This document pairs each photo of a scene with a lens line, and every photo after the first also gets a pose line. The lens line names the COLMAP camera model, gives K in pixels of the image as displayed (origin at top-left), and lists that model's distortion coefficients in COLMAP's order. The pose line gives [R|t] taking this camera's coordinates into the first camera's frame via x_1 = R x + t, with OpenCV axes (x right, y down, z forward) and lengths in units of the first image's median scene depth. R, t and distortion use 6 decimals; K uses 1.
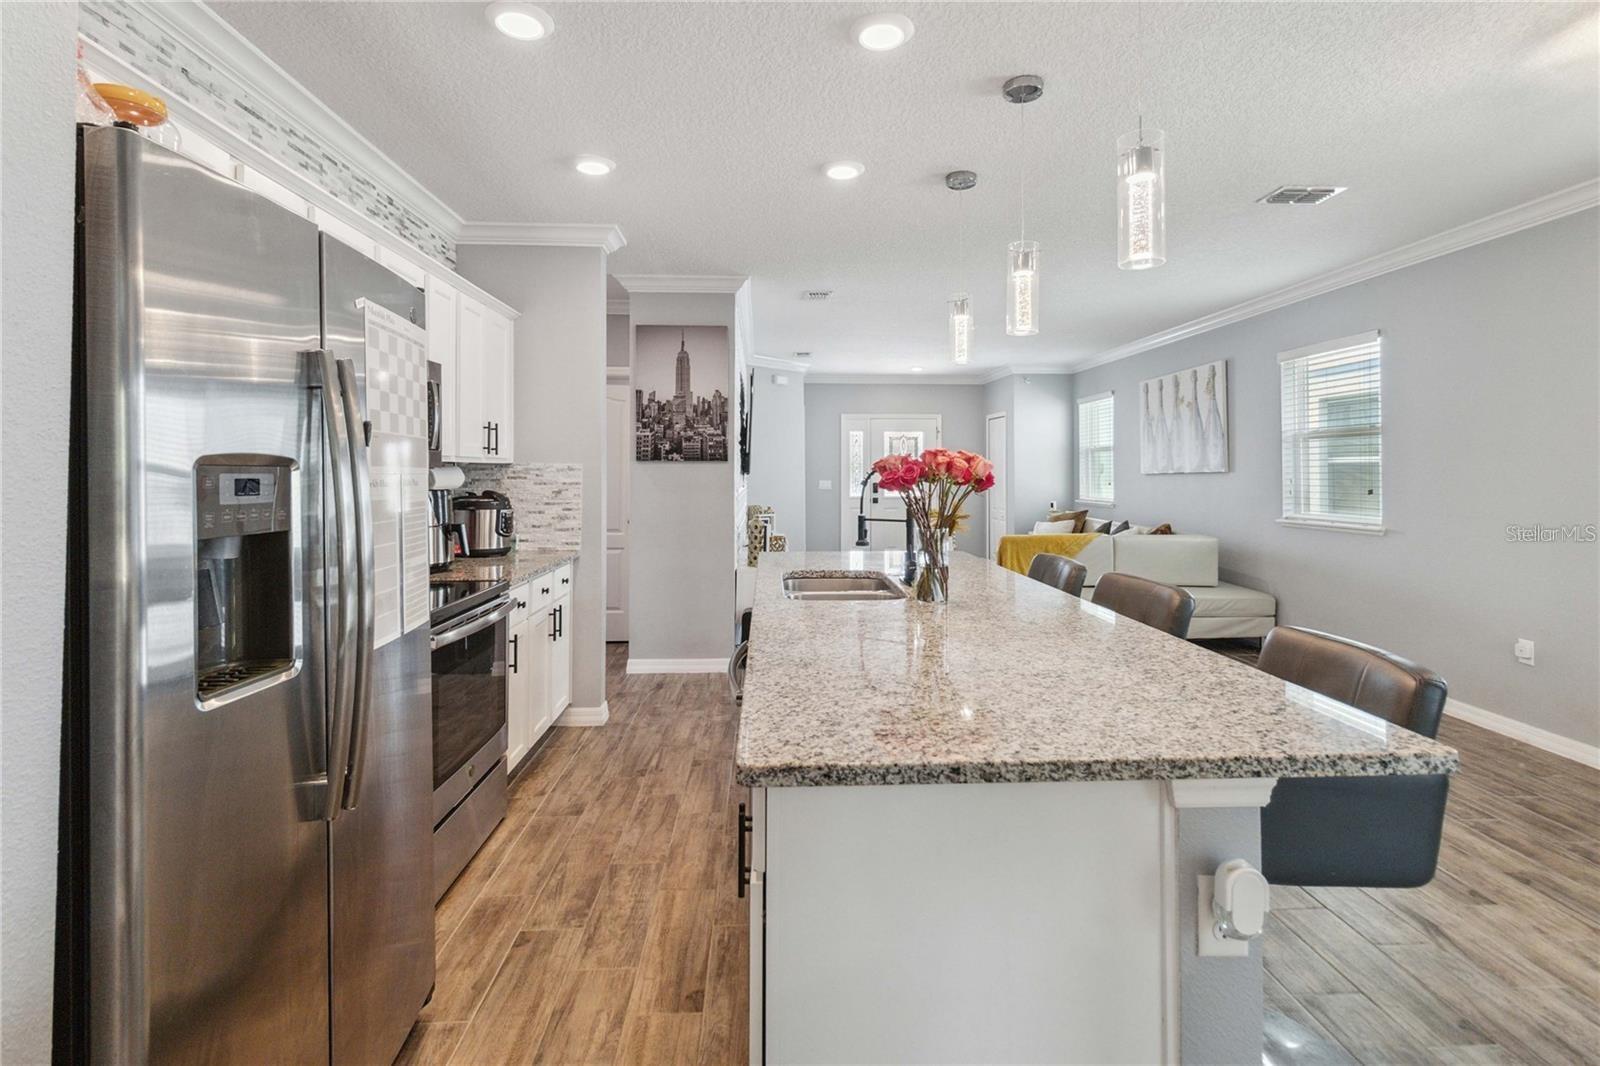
lens RADIAL K [[754.2, 0, 815.7], [0, 754.2, 460.6], [0, 0, 1]] dist [0.001334, -0.000455]
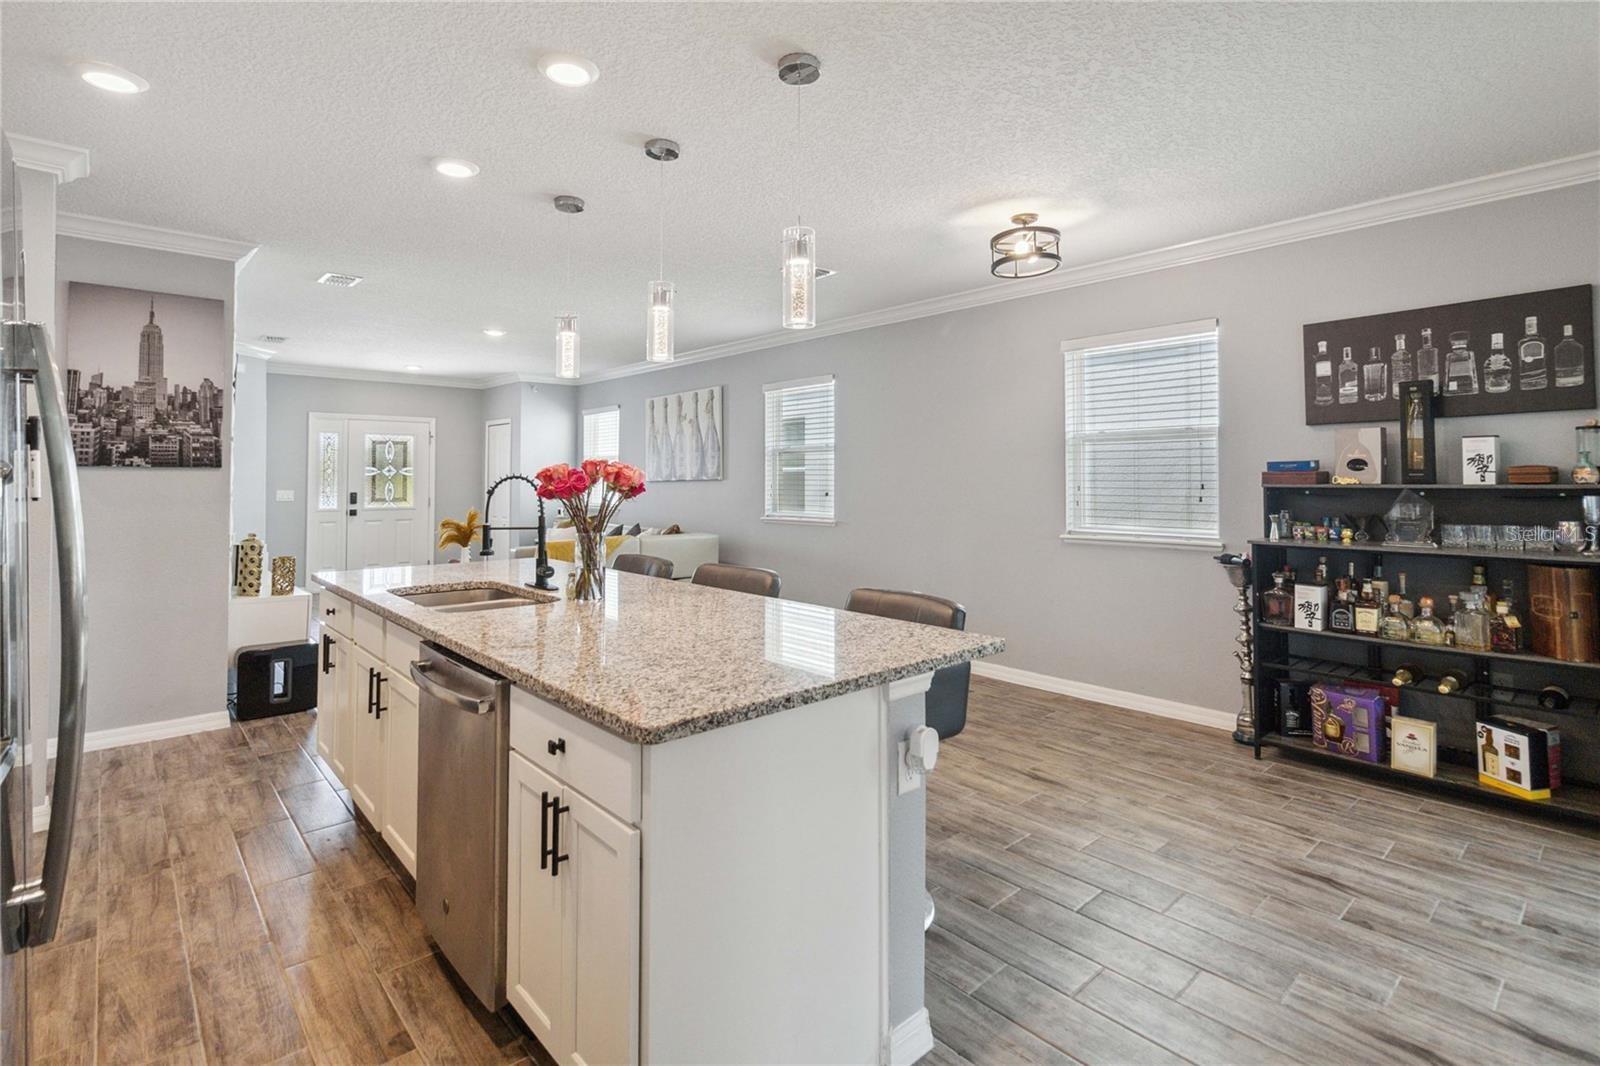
lens RADIAL K [[754.2, 0, 795.9], [0, 754.2, 465.8], [0, 0, 1]] dist [0.001334, -0.000455]
pose [[0.782081, 0.009487, 0.623104, -0.180133], [-0.007638, 0.999955, -0.005637, -0.001560], [-0.623129, -0.000351, 0.782119, -0.021235]]
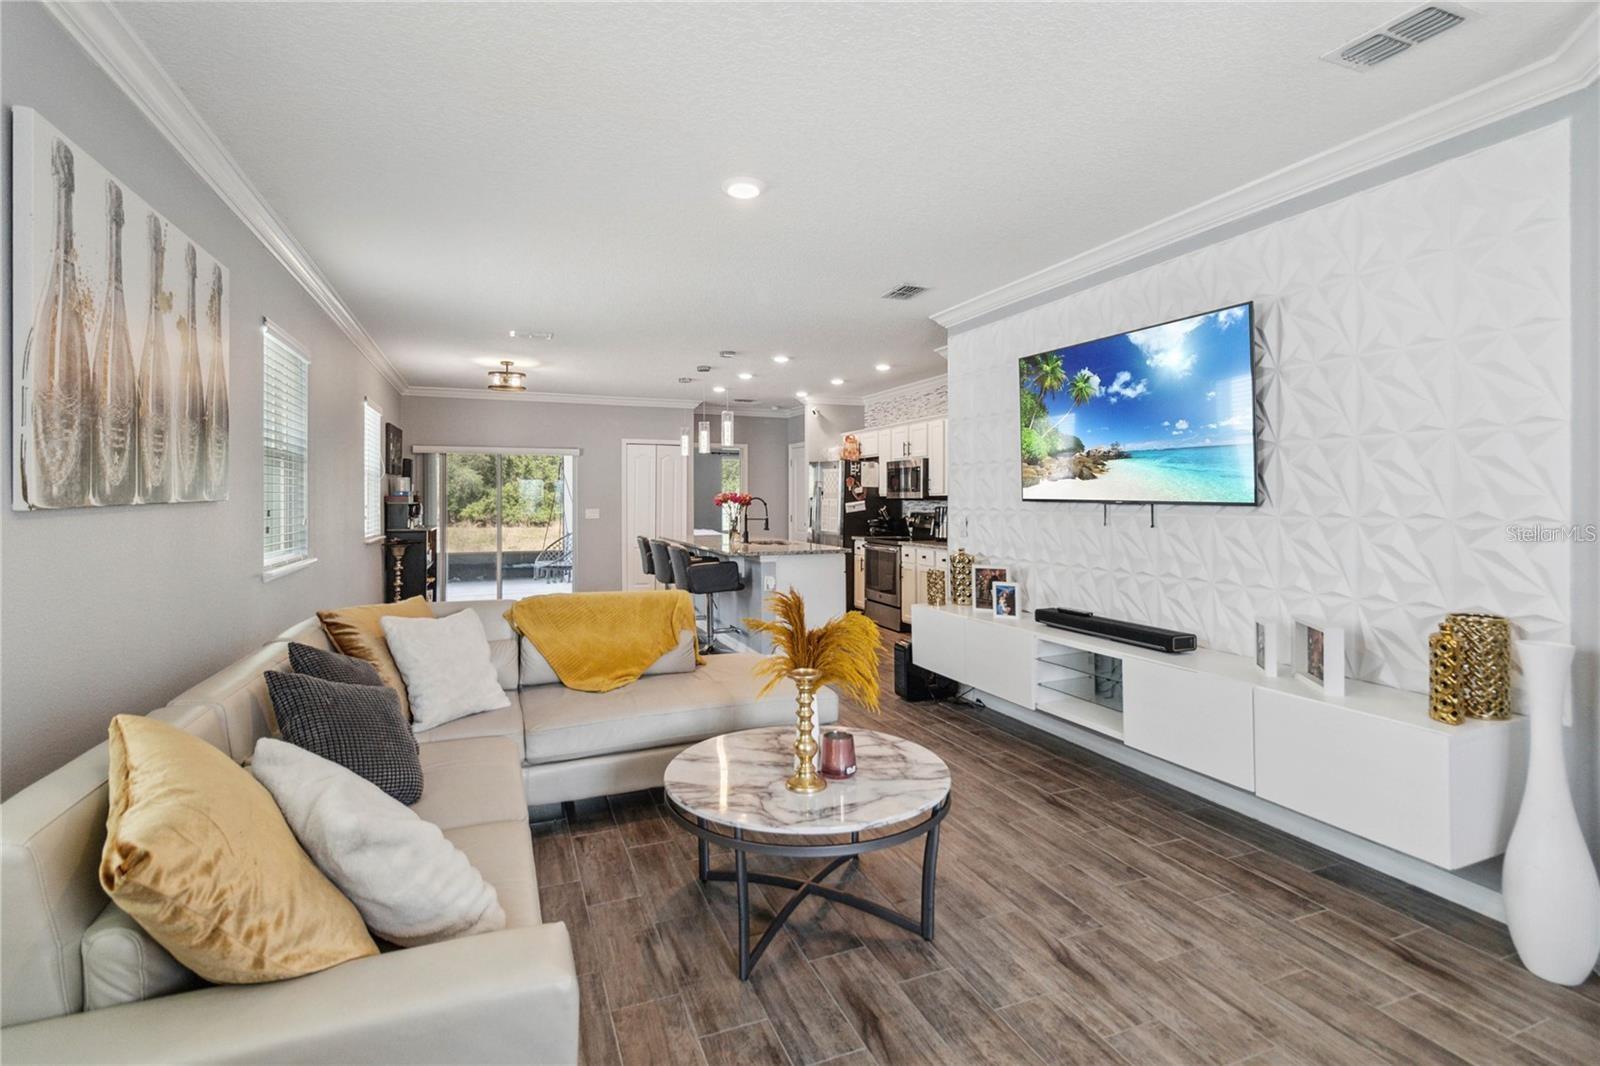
lens RADIAL K [[754.2, 0, 796.7], [0, 754.2, 494.6], [0, 0, 1]] dist [0.001334, -0.000455]
pose [[-0.945502, -0.003696, -0.325597, 0.561575], [0.003452, 0.999766, -0.021373, 0.039511], [0.325599, -0.021332, -0.945267, 2.561974]]
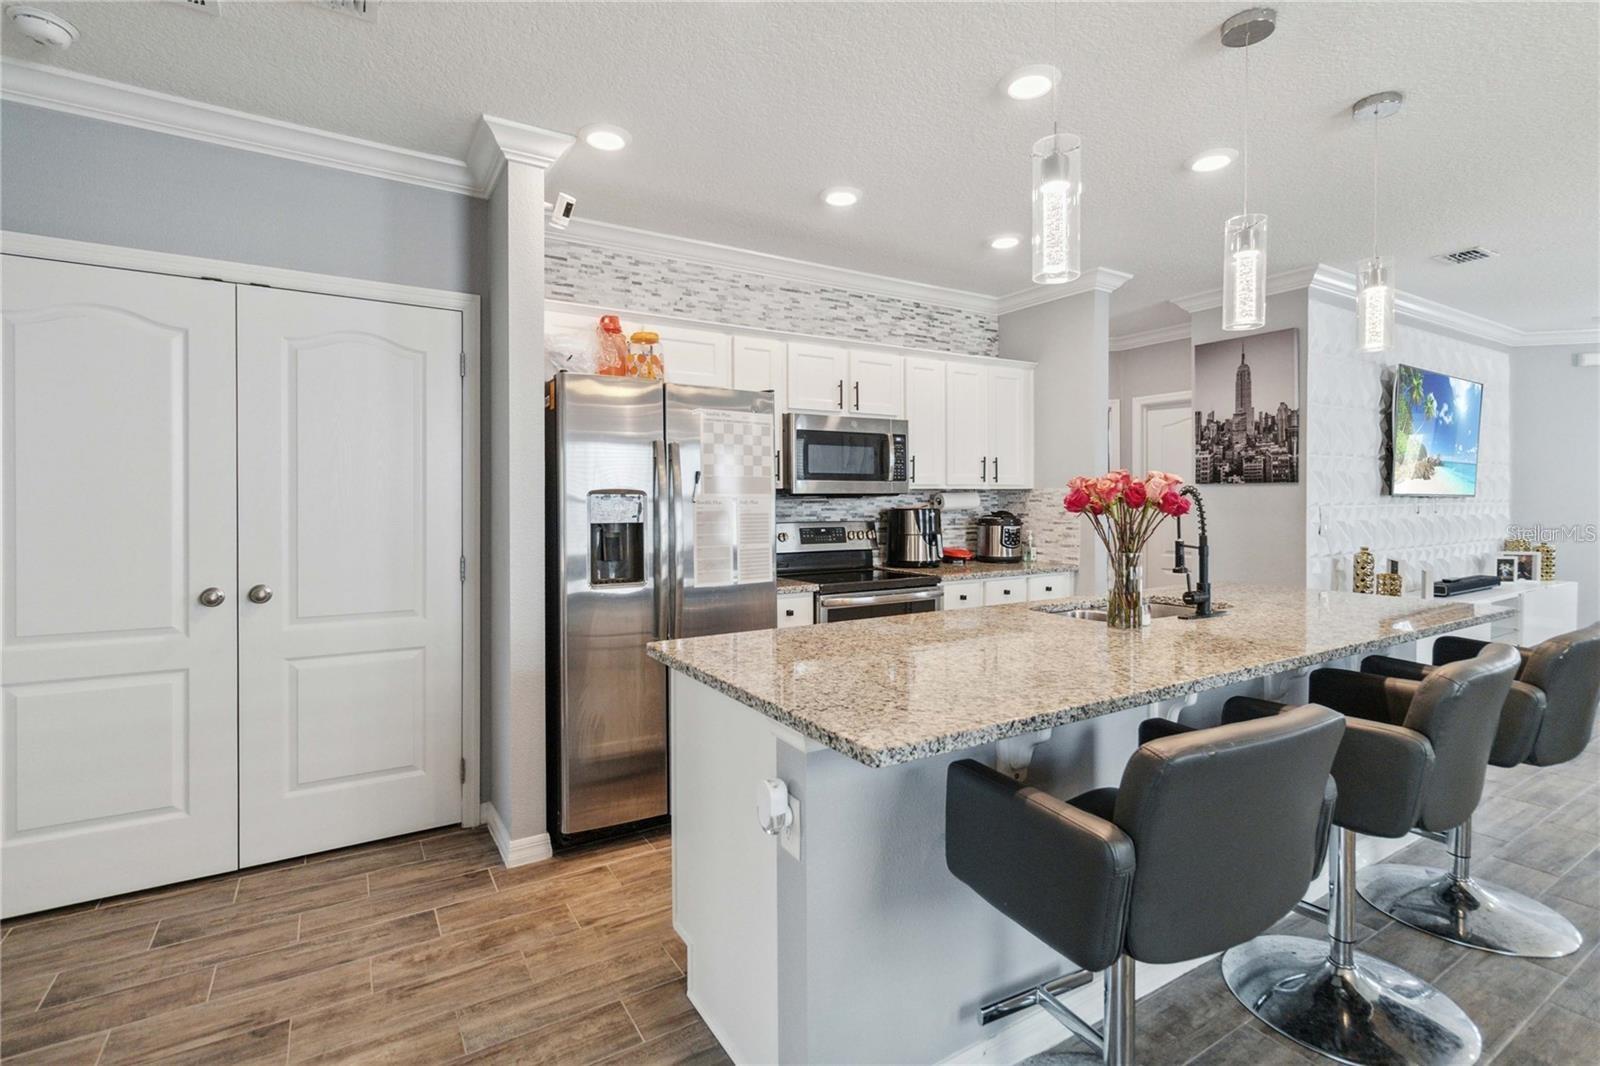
lens RADIAL K [[754.2, 0, 821.5], [0, 754.2, 508.1], [0, 0, 1]] dist [0.001334, -0.000455]
pose [[0.491946, 0.009338, -0.870576, 0.486473], [0.017170, 0.999644, 0.020425, 0.004202], [0.870457, -0.024996, 0.491610, 0.113796]]
